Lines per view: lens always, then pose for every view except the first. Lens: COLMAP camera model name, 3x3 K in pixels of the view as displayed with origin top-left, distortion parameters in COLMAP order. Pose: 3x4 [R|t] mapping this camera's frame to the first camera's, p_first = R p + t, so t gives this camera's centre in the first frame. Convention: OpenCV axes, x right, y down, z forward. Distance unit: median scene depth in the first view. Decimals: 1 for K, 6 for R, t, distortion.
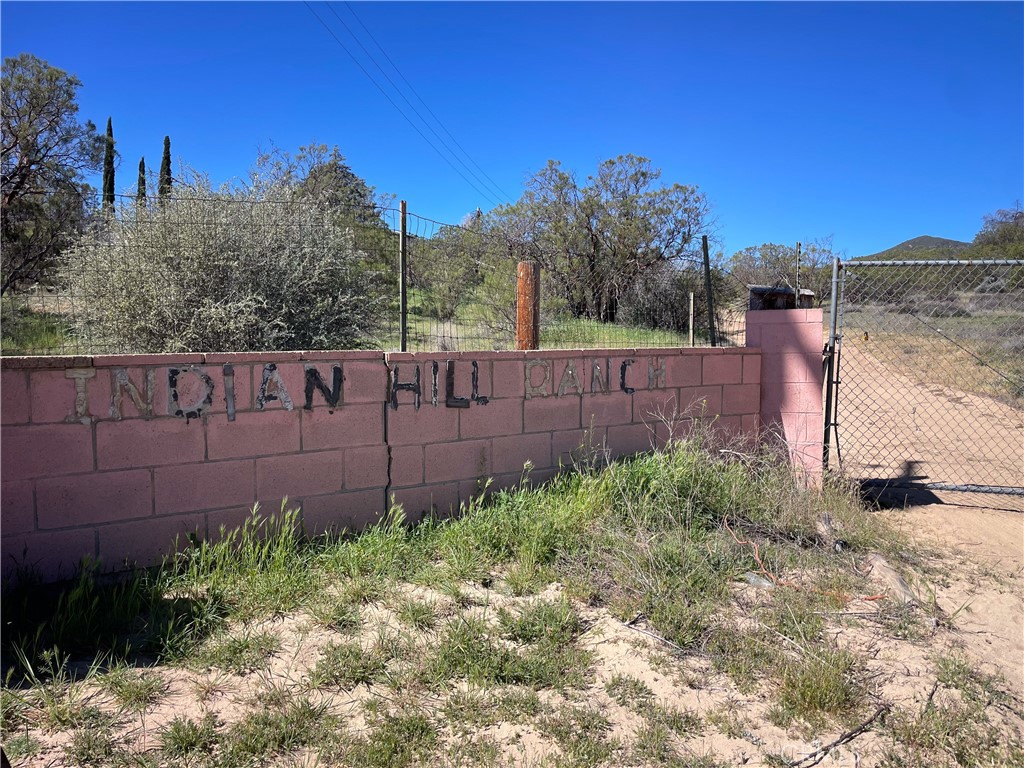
lens RADIAL K [[783.2, 0, 512.0], [0, 783.2, 384.0], [0, 0, 1]] dist [0.094656, -0.120497]
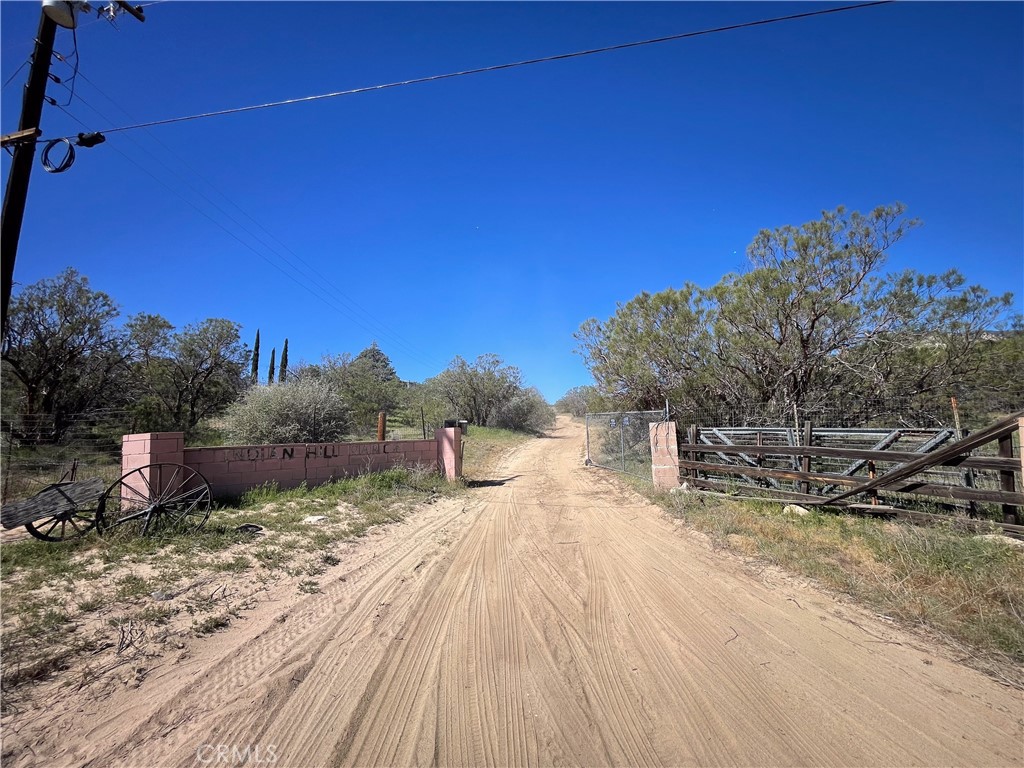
lens RADIAL K [[418.5, 0, 512.0], [0, 418.5, 384.0], [0, 0, 1]] dist [-0.000425, 0.000181]
pose [[0.996009, -0.012765, 0.088331, 0.285340], [0.027846, 0.984759, -0.171684, 0.022194], [-0.084793, 0.173458, 0.981184, -0.503413]]
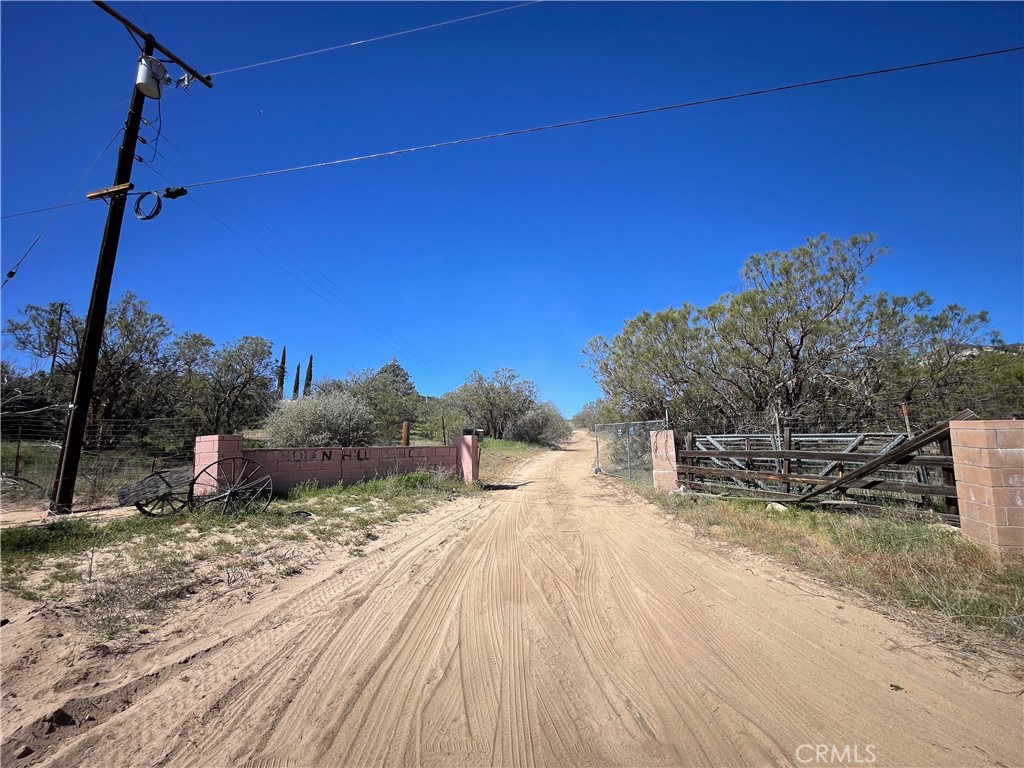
lens RADIAL K [[418.5, 0, 512.0], [0, 418.5, 384.0], [0, 0, 1]] dist [-0.000425, 0.000181]
pose [[0.998803, -0.010029, 0.047876, 0.289436], [0.019775, 0.977996, -0.207685, 0.049974], [-0.044739, 0.208383, 0.977023, -0.607922]]
